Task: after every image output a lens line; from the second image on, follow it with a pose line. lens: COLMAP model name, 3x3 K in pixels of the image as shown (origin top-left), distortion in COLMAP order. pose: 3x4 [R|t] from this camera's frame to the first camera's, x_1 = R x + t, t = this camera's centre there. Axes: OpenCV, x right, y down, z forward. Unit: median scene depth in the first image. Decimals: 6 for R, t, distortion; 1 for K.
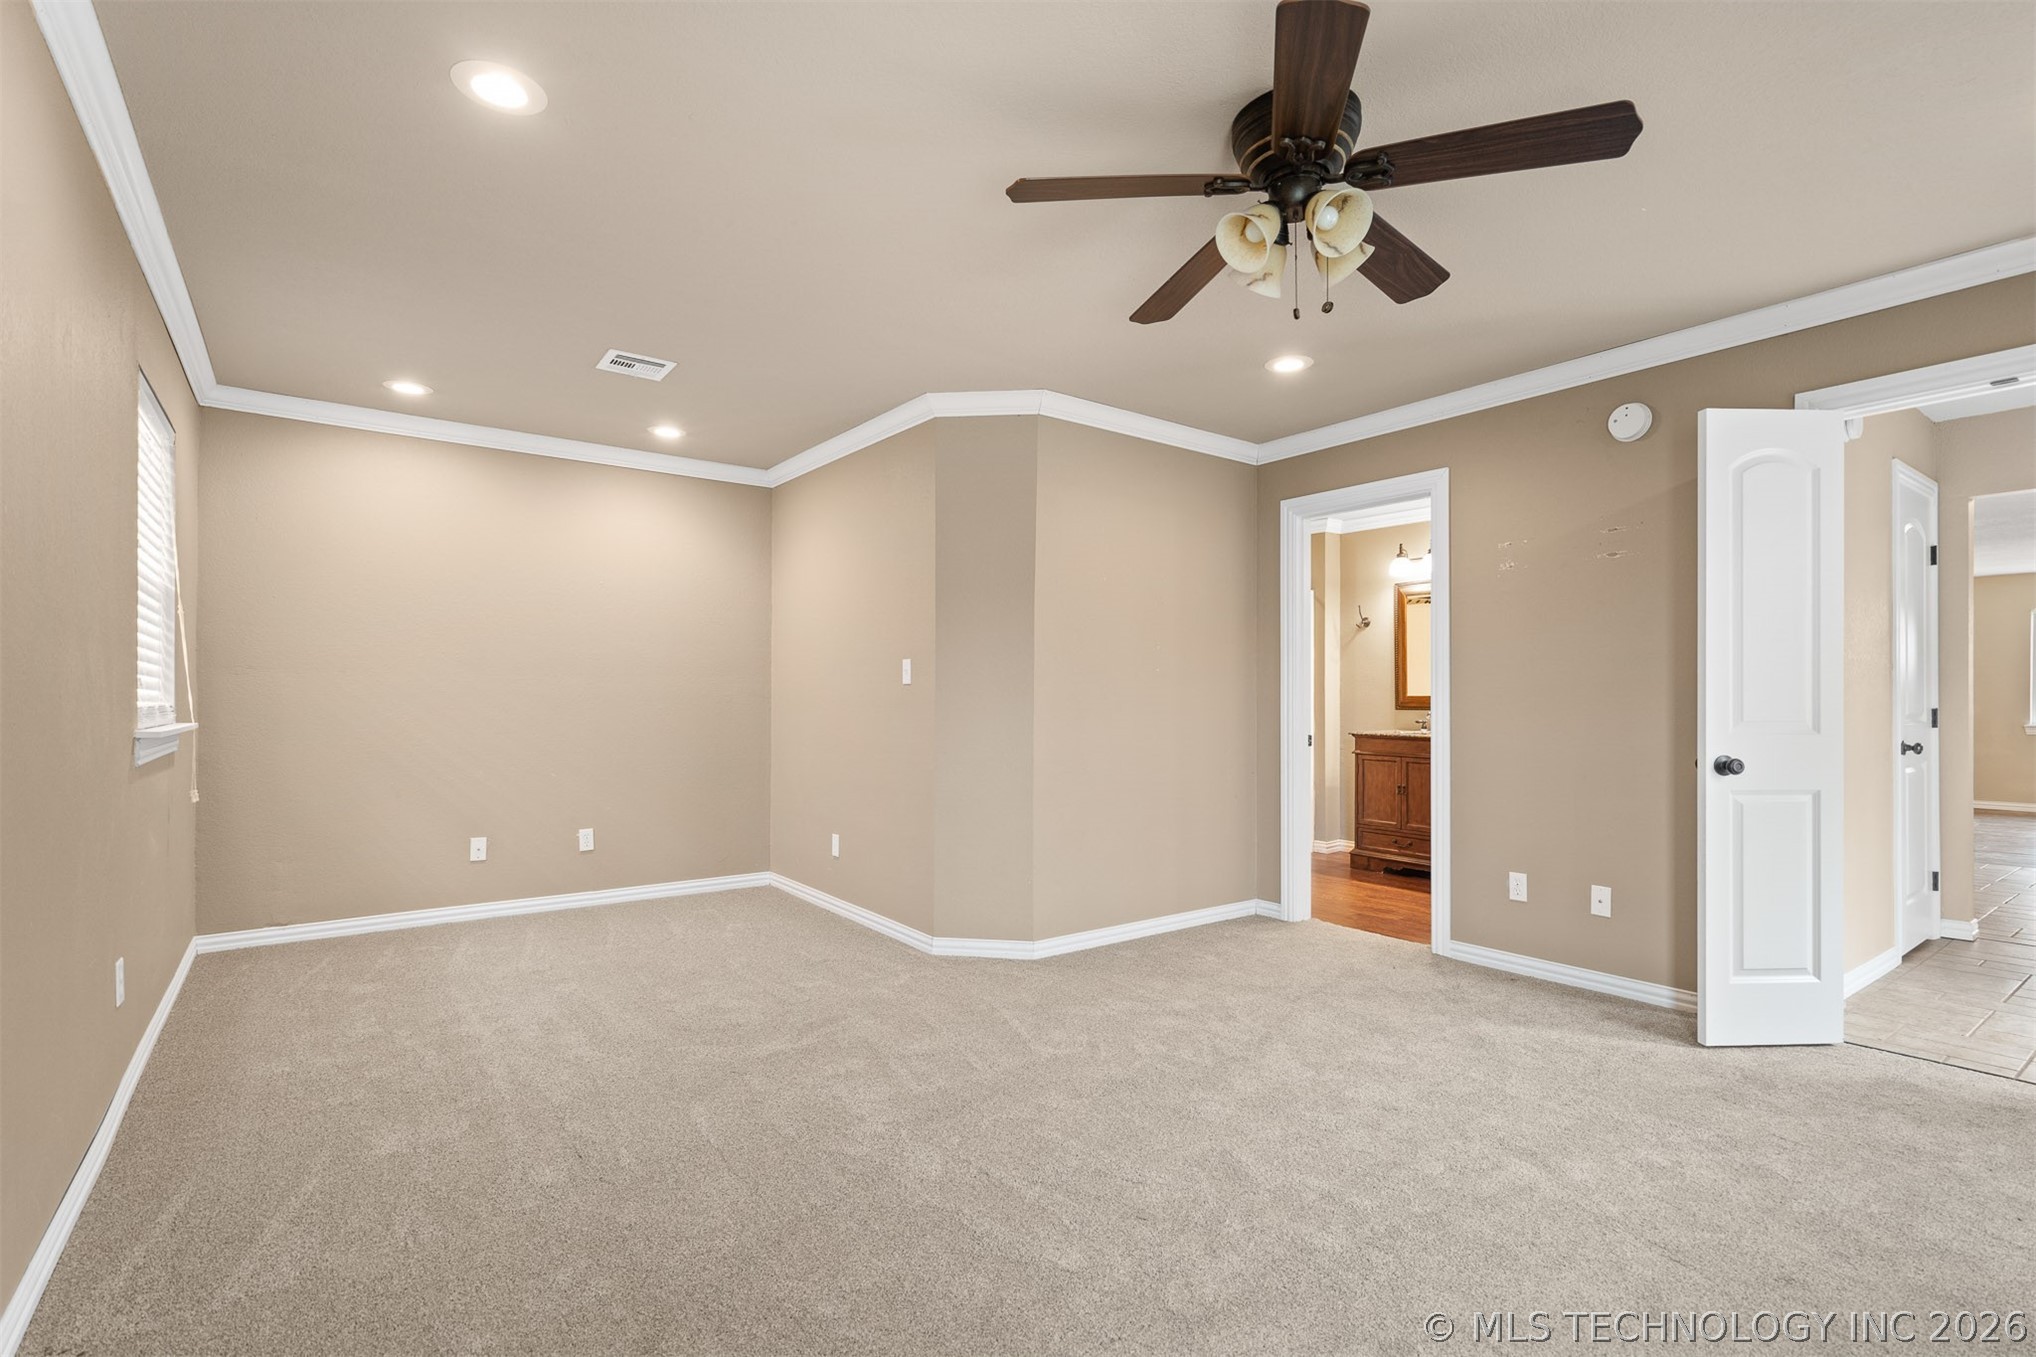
lens RADIAL K [[941.1, 0, 1018.0], [0, 941.1, 678.5], [0, 0, 1]] dist [0.001789, 0.000022]
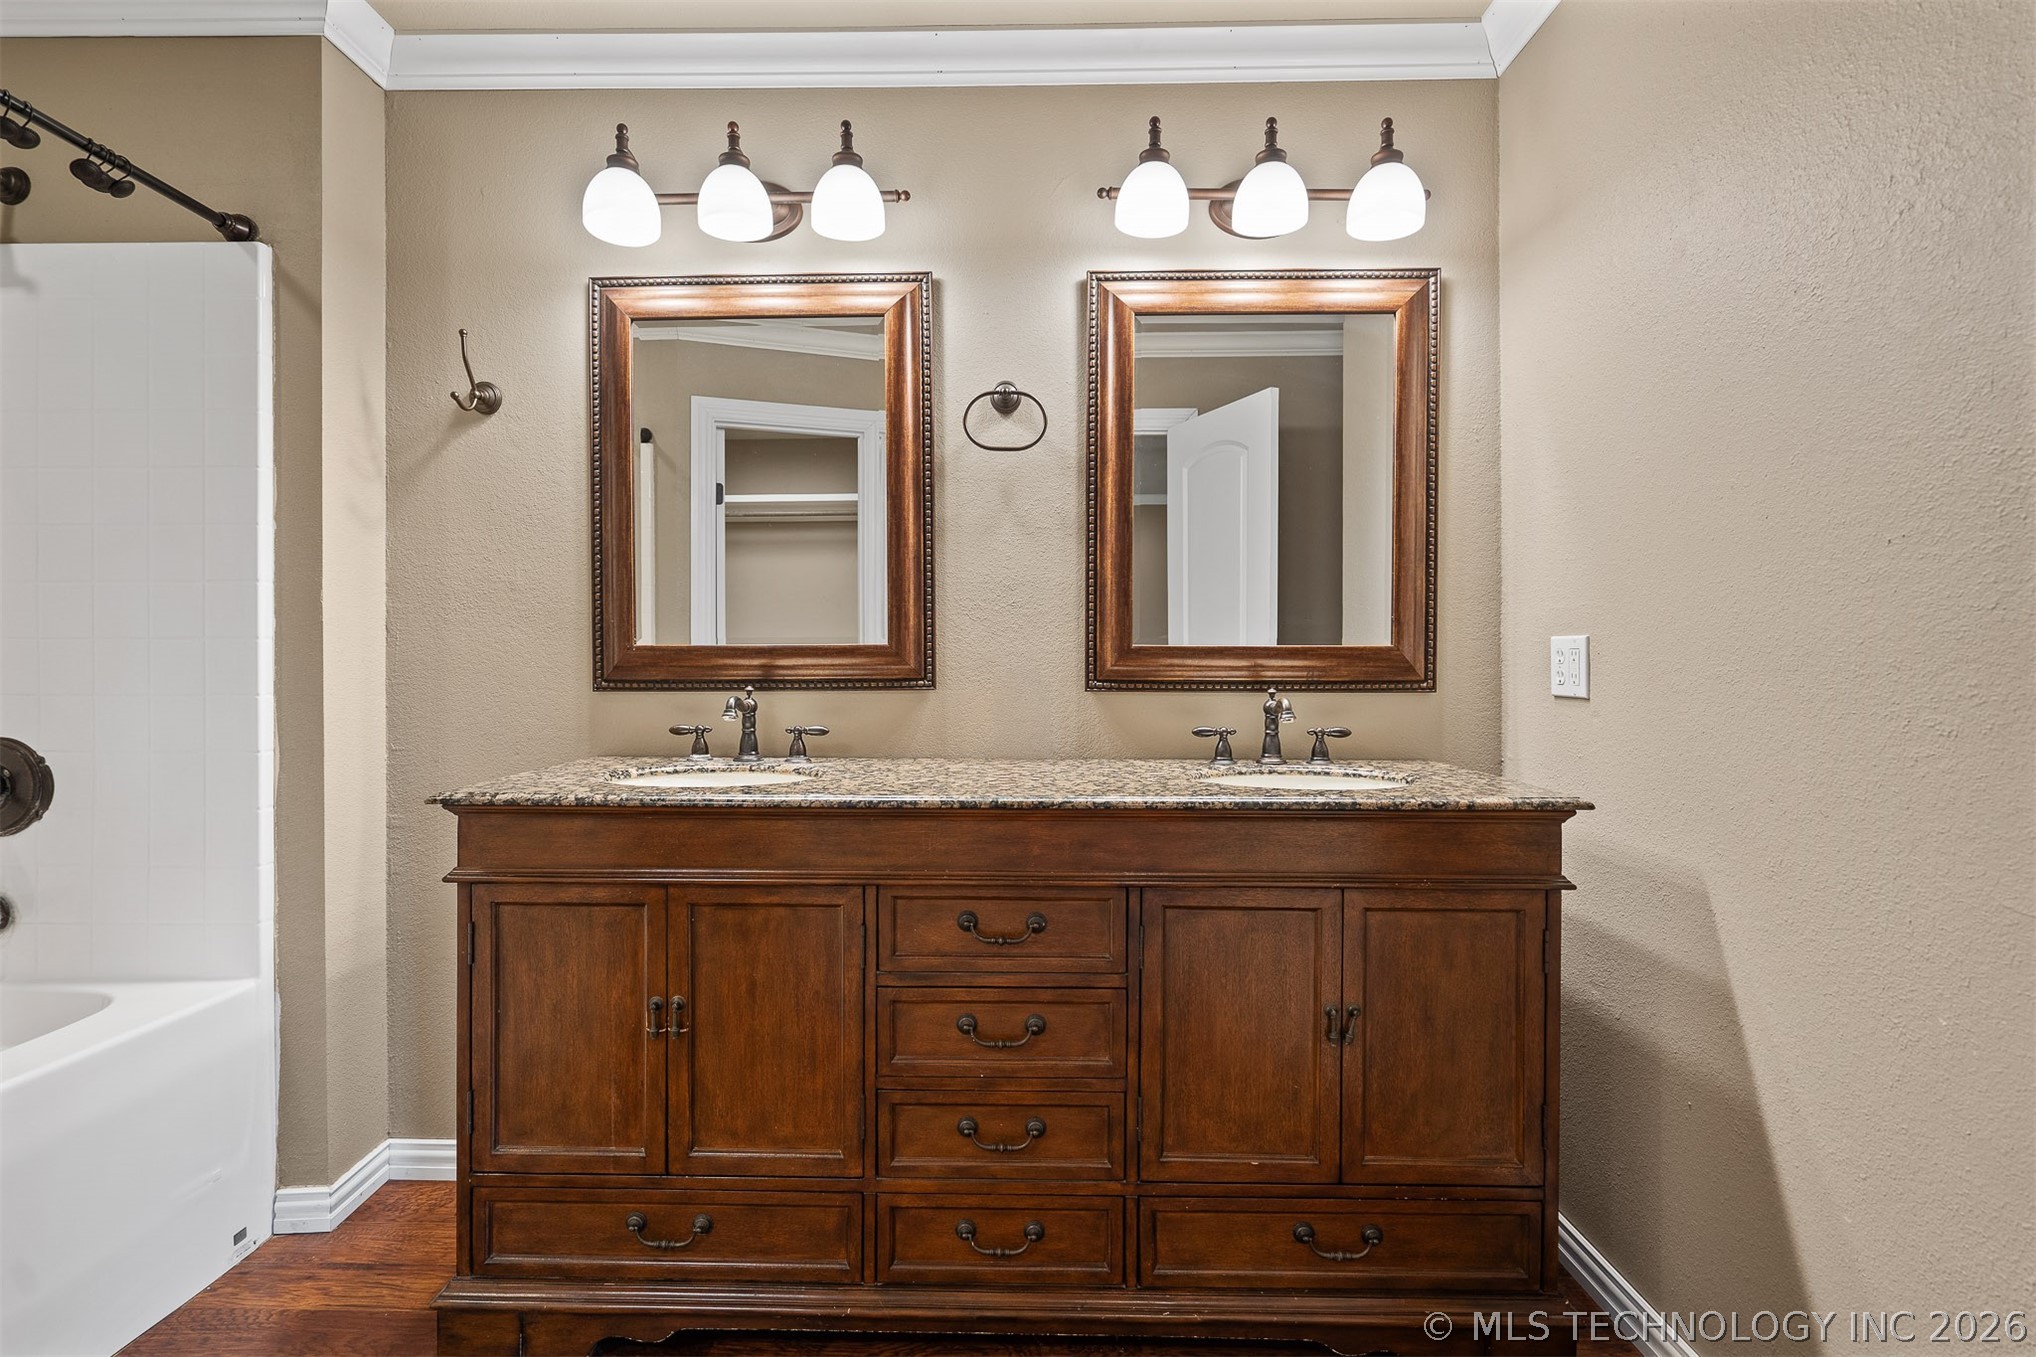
lens RADIAL K [[941.1, 0, 1018.0], [0, 941.1, 678.5], [0, 0, 1]] dist [0.001789, 0.000022]
pose [[0.607719, -0.012128, 0.794060, 0.256605], [-0.015471, 0.999513, 0.027107, 0.019941], [-0.794001, -0.028758, 0.607235, 0.747021]]
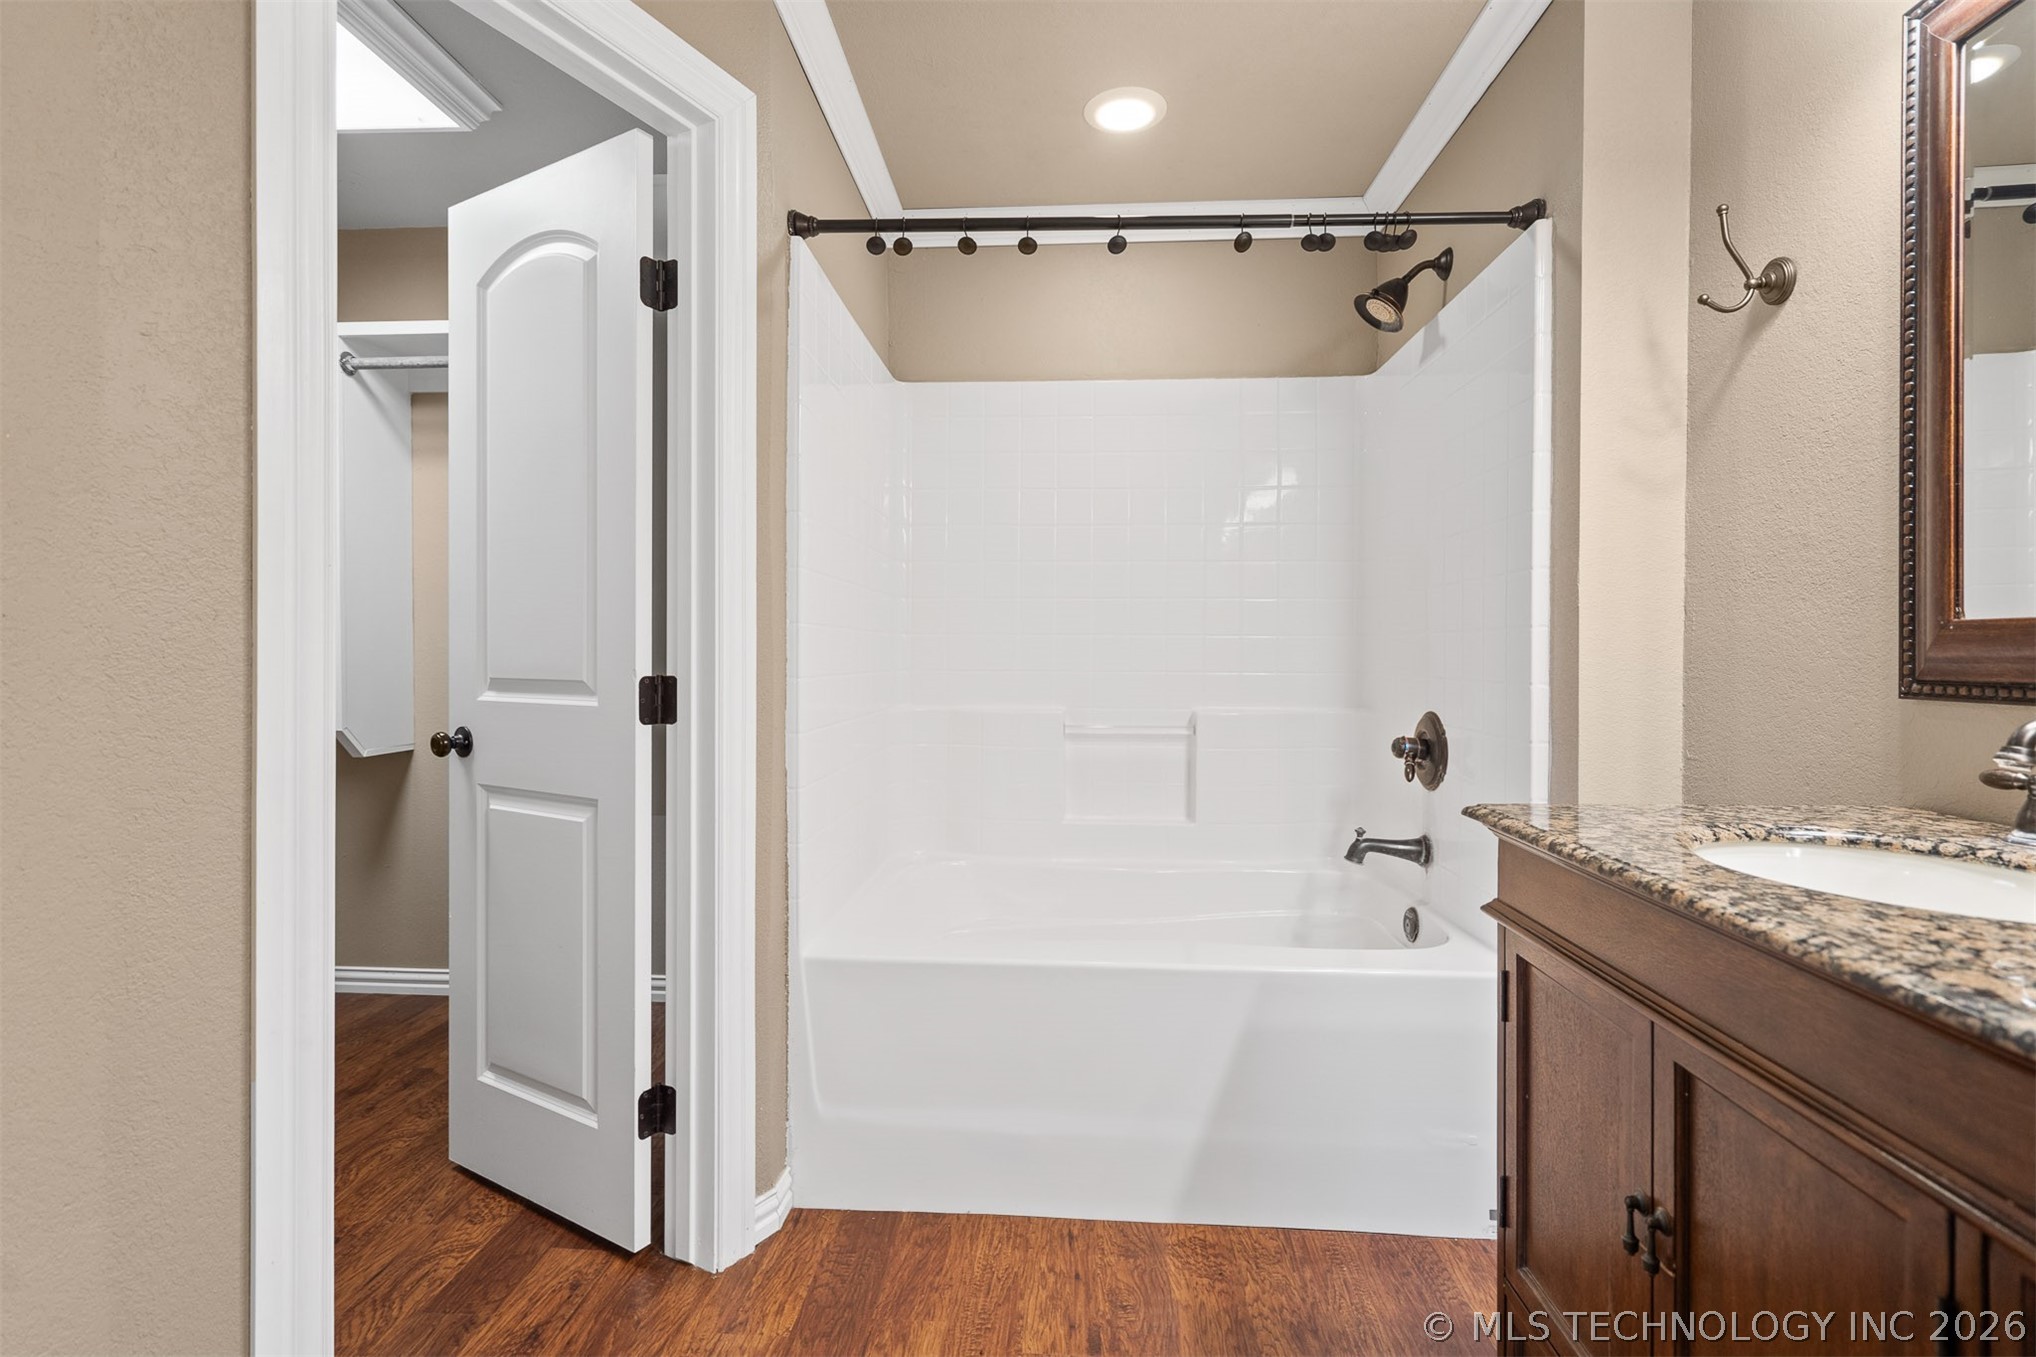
lens RADIAL K [[941.1, 0, 1018.0], [0, 941.1, 678.5], [0, 0, 1]] dist [0.001789, 0.000022]
pose [[0.764621, 0.021502, -0.644121, 0.413355], [0.009277, 0.998973, 0.044360, 0.020816], [0.644413, -0.039894, 0.763636, 0.790289]]
